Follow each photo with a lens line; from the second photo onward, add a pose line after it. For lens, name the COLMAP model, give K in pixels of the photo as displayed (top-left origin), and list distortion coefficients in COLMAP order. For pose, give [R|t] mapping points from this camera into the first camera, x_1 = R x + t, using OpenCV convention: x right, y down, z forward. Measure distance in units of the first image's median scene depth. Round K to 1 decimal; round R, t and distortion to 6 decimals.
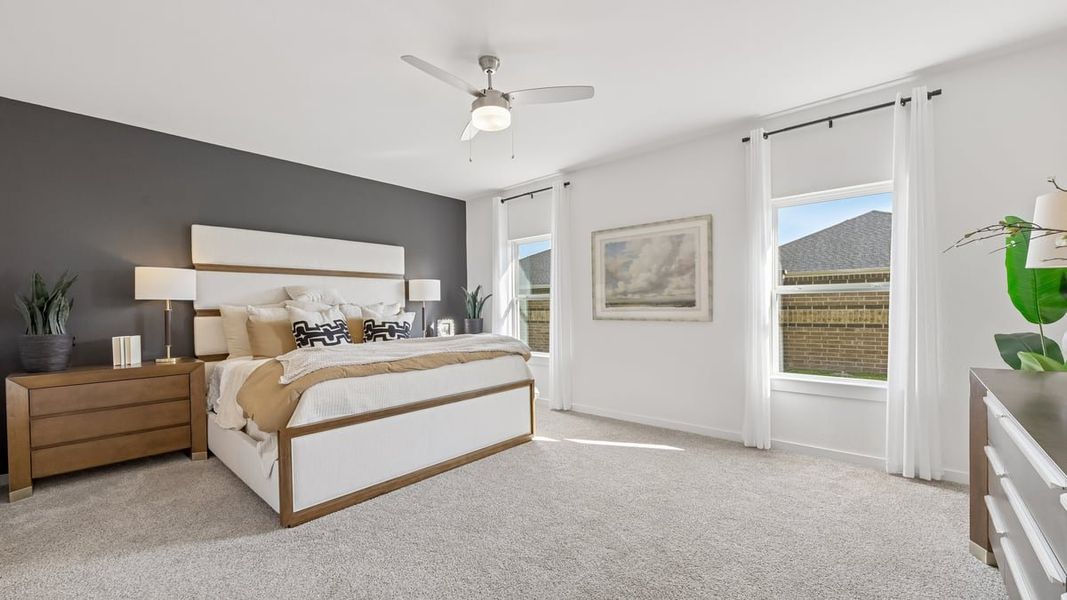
lens RADIAL K [[423.8, 0, 532.6], [0, 423.8, 314.7], [0, 0, 1]] dist [-0.000649, -0.000017]
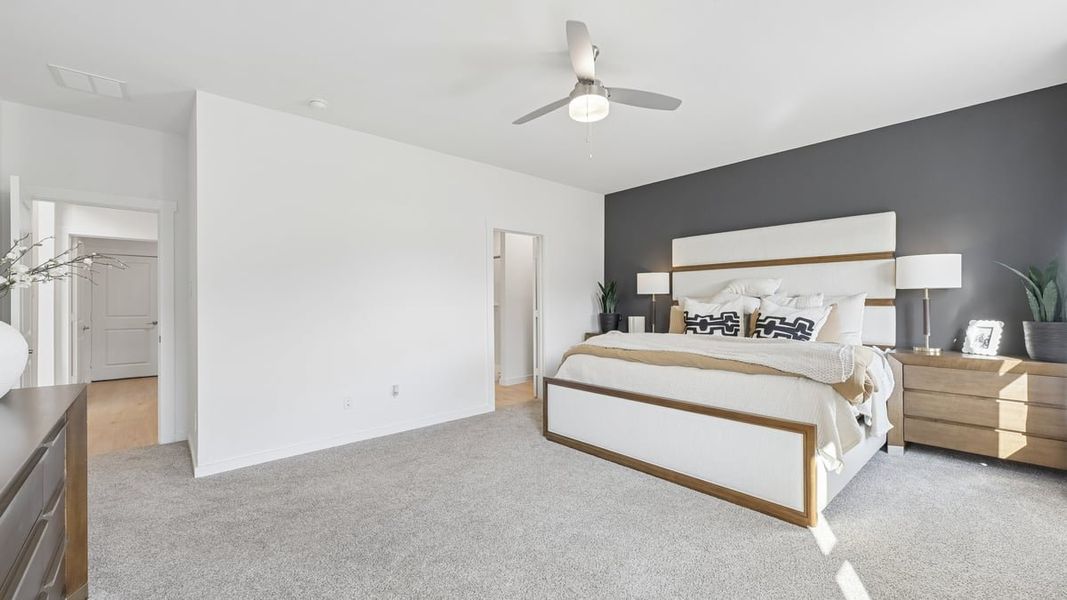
lens RADIAL K [[423.8, 0, 536.1], [0, 423.8, 301.0], [0, 0, 1]] dist [-0.000649, -0.000017]
pose [[-0.097091, 0.011416, -0.995210, 0.616865], [-0.011701, 0.999852, 0.012611, -0.021898], [0.995207, 0.012869, -0.096943, 0.679138]]
